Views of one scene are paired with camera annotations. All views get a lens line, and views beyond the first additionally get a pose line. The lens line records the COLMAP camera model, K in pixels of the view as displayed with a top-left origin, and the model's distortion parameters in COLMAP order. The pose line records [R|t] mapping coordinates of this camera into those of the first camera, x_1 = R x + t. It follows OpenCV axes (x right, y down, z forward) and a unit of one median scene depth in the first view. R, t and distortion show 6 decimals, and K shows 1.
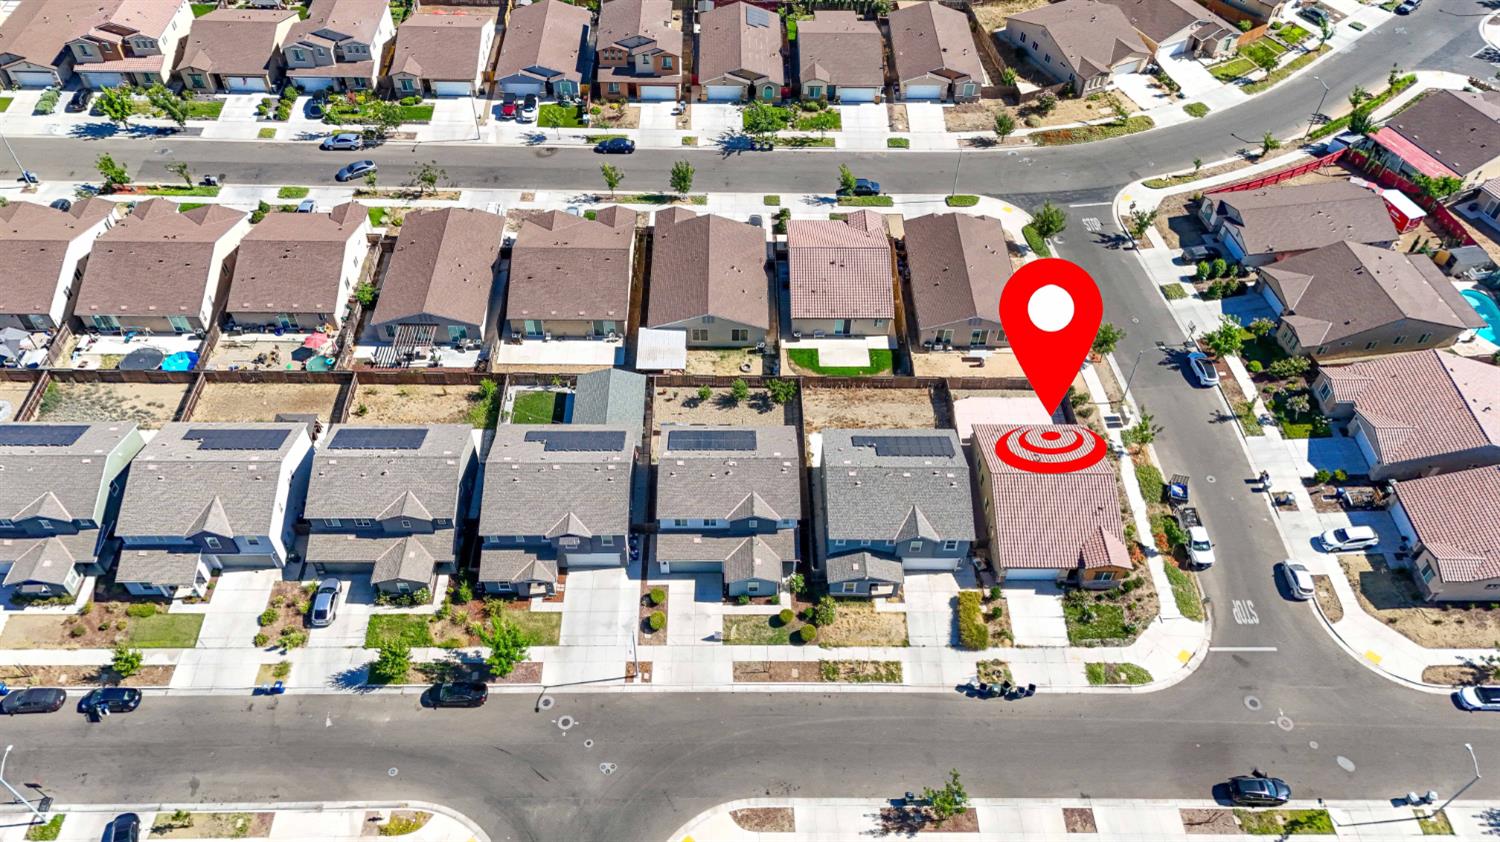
lens RADIAL K [[1094.8, 0, 750.8], [0, 1094.8, 426.6], [0, 0, 1]] dist [0.082592, -0.081881]
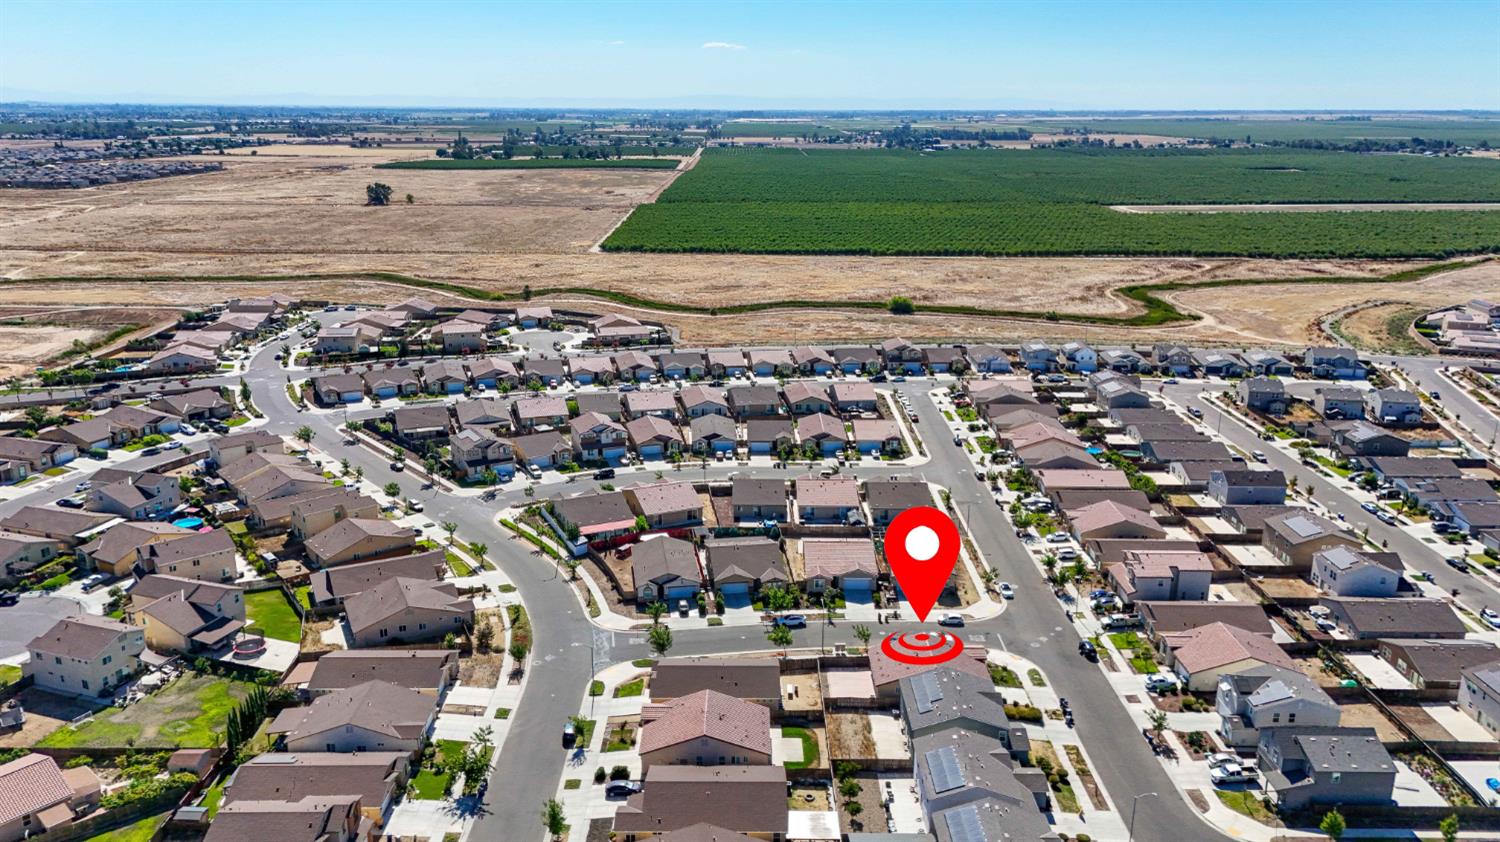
lens RADIAL K [[1094.8, 0, 750.8], [0, 1094.8, 426.6], [0, 0, 1]] dist [0.082592, -0.081881]
pose [[0.012941, -0.300867, 0.953578, -1.029241], [0.744577, 0.639435, 0.191646, -0.590386], [-0.667411, 0.707533, 0.232293, 0.501020]]
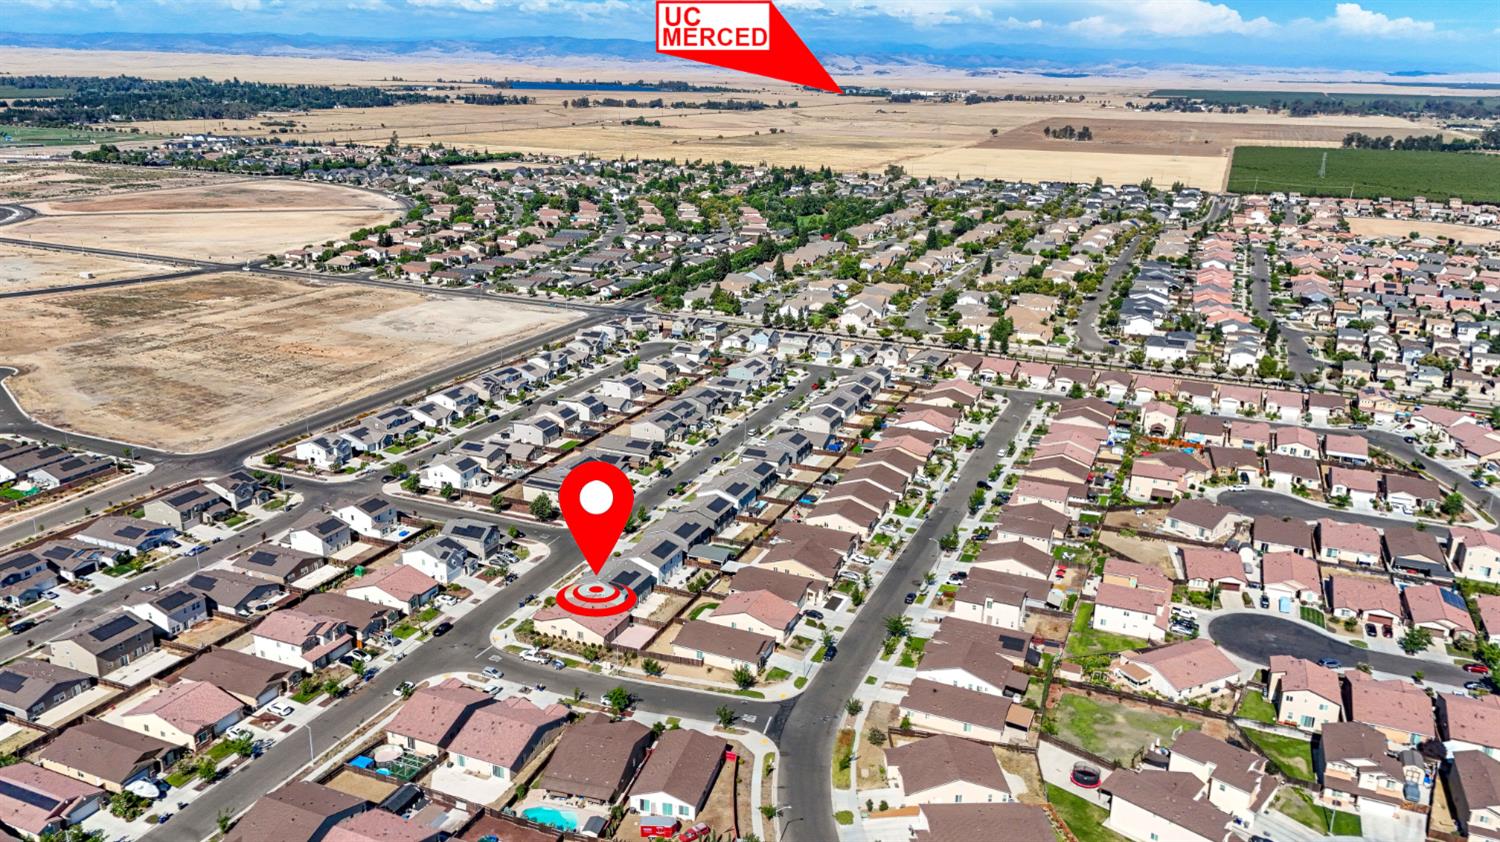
lens RADIAL K [[1094.8, 0, 750.8], [0, 1094.8, 426.6], [0, 0, 1]] dist [0.082592, -0.081881]
pose [[-0.403174, 0.254826, -0.878928, 1.822072], [-0.700518, 0.532057, 0.475594, -1.324524], [0.588833, 0.807452, -0.036001, 0.869823]]
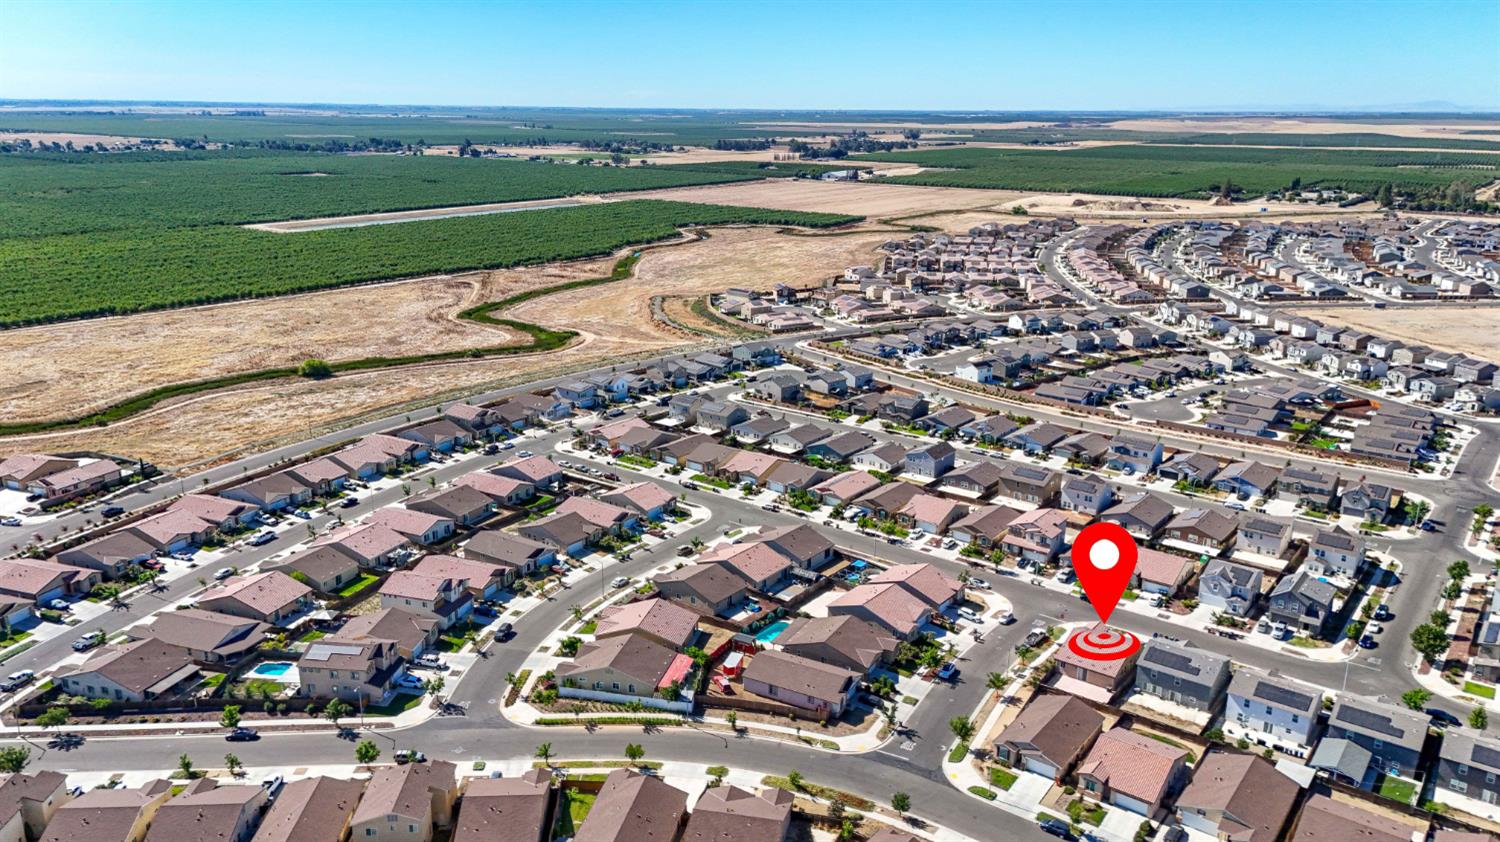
lens RADIAL K [[1094.8, 0, 750.8], [0, 1094.8, 426.6], [0, 0, 1]] dist [0.082592, -0.081881]
pose [[-0.785745, -0.201483, 0.584815, -0.288830], [0.444501, 0.473553, 0.760372, -1.735988], [-0.430143, 0.857410, -0.282533, 1.339505]]
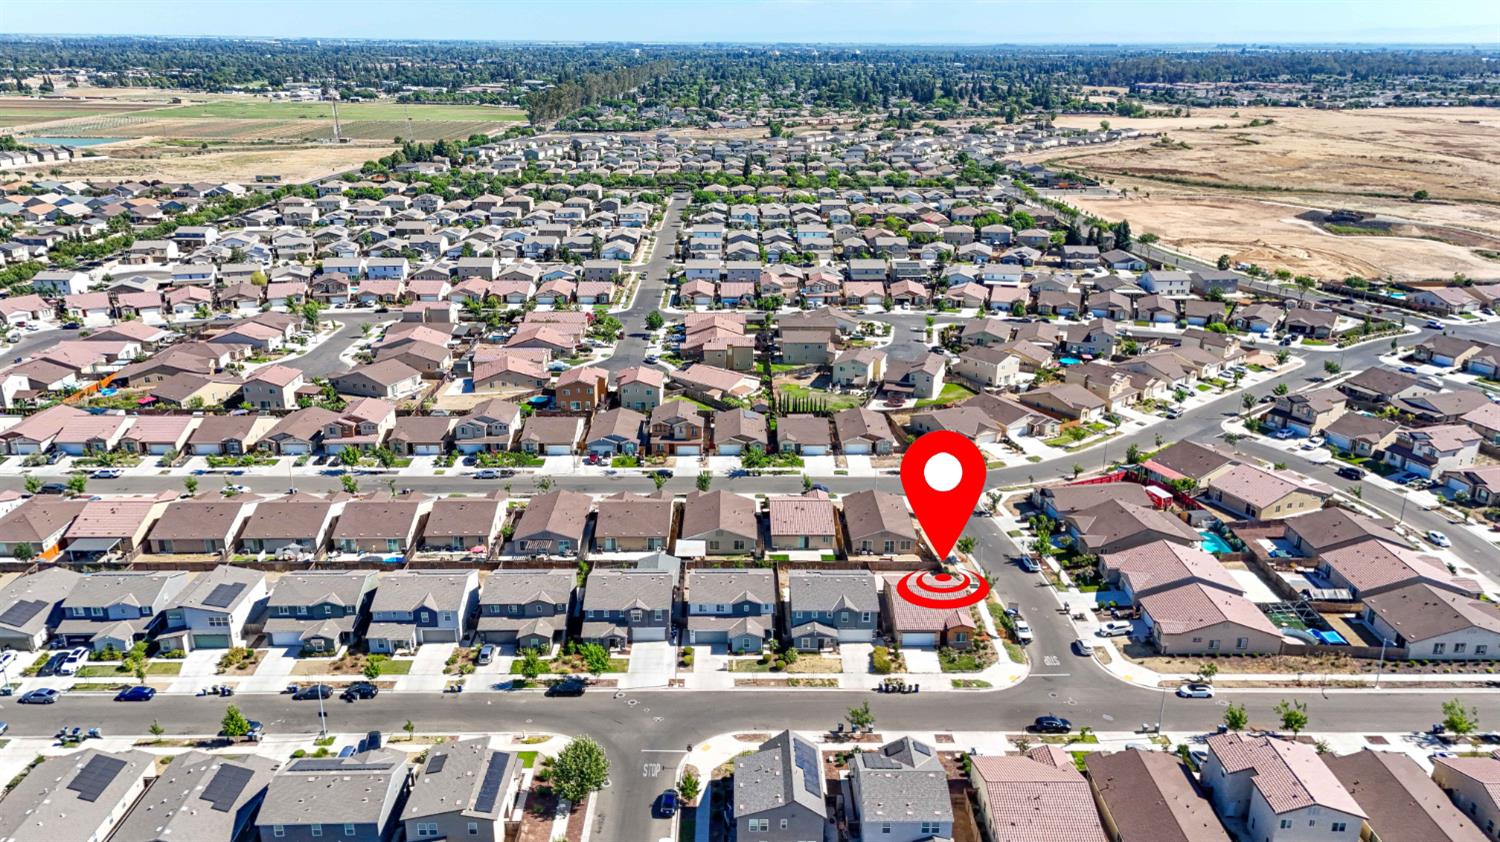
lens RADIAL K [[1094.8, 0, 750.8], [0, 1094.8, 426.6], [0, 0, 1]] dist [0.082592, -0.081881]
pose [[0.999889, -0.014285, -0.004271, 0.016770], [0.010432, 0.874912, -0.484169, 0.555987], [0.010654, 0.484071, 0.874964, -0.497625]]
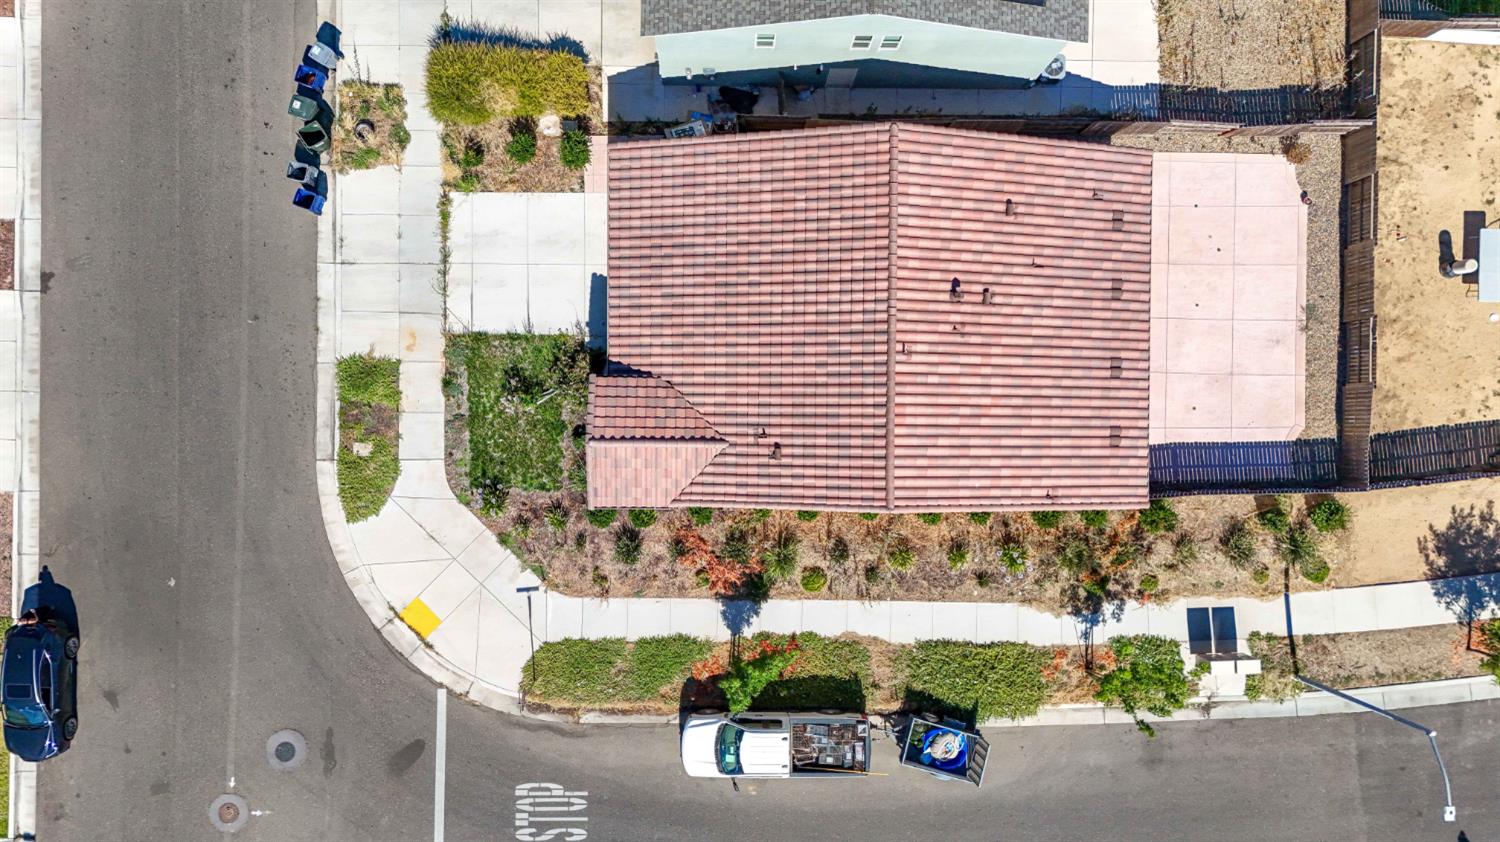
lens RADIAL K [[1094.8, 0, 750.8], [0, 1094.8, 426.6], [0, 0, 1]] dist [0.082592, -0.081881]
pose [[-0.018894, 0.999727, -0.013754, 0.272973], [-0.765116, -0.005602, 0.643868, -0.113103], [0.643615, 0.022689, 0.765013, 0.647503]]
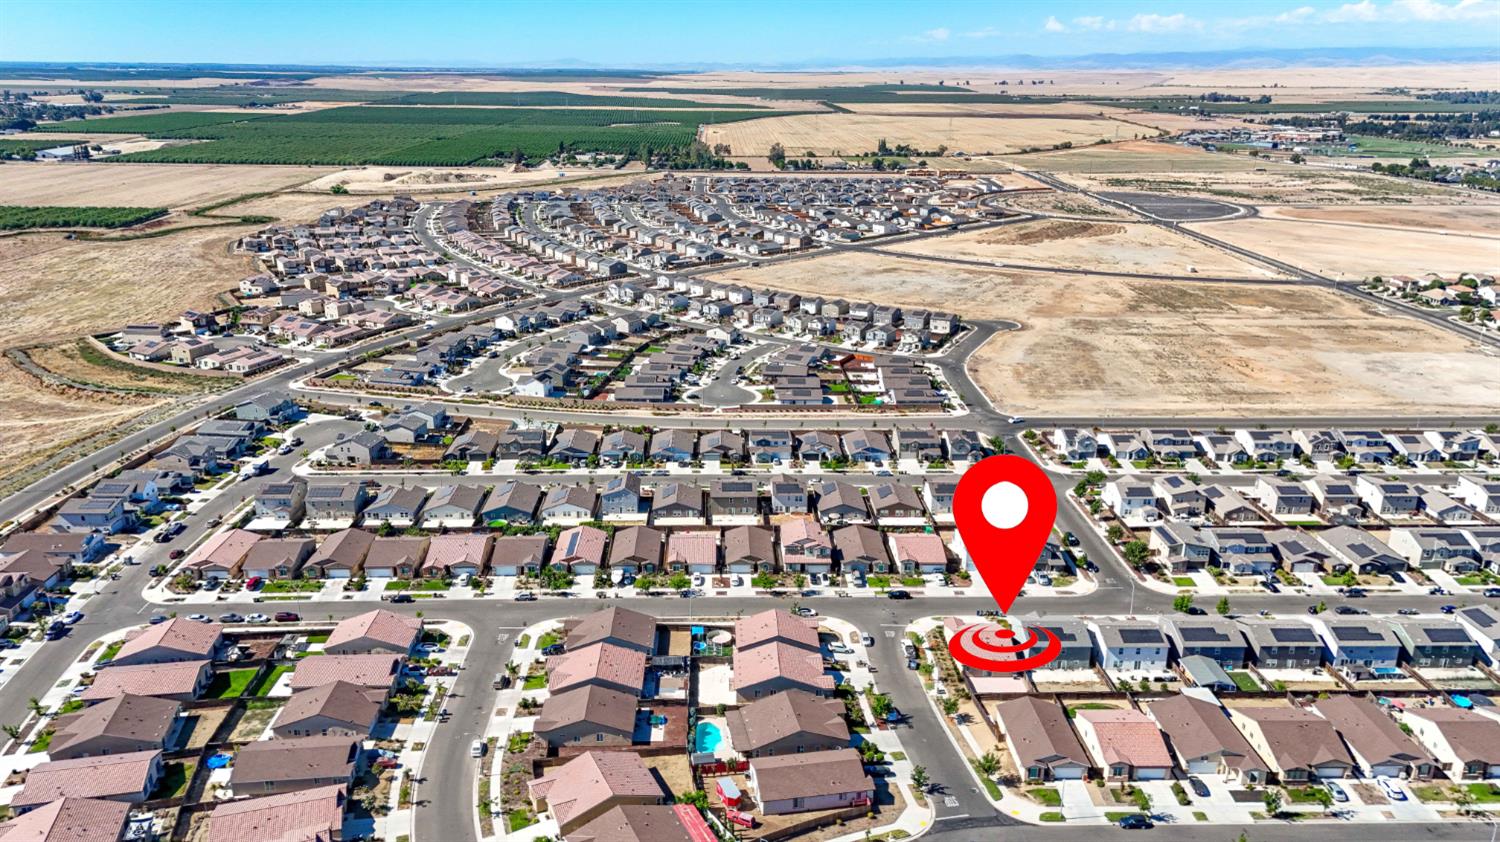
lens RADIAL K [[1094.8, 0, 750.8], [0, 1094.8, 426.6], [0, 0, 1]] dist [0.082592, -0.081881]
pose [[-0.999334, -0.022700, -0.028583, 0.711969], [-0.035266, 0.398517, 0.916483, -1.877694], [-0.009413, 0.916880, -0.399052, 1.330743]]
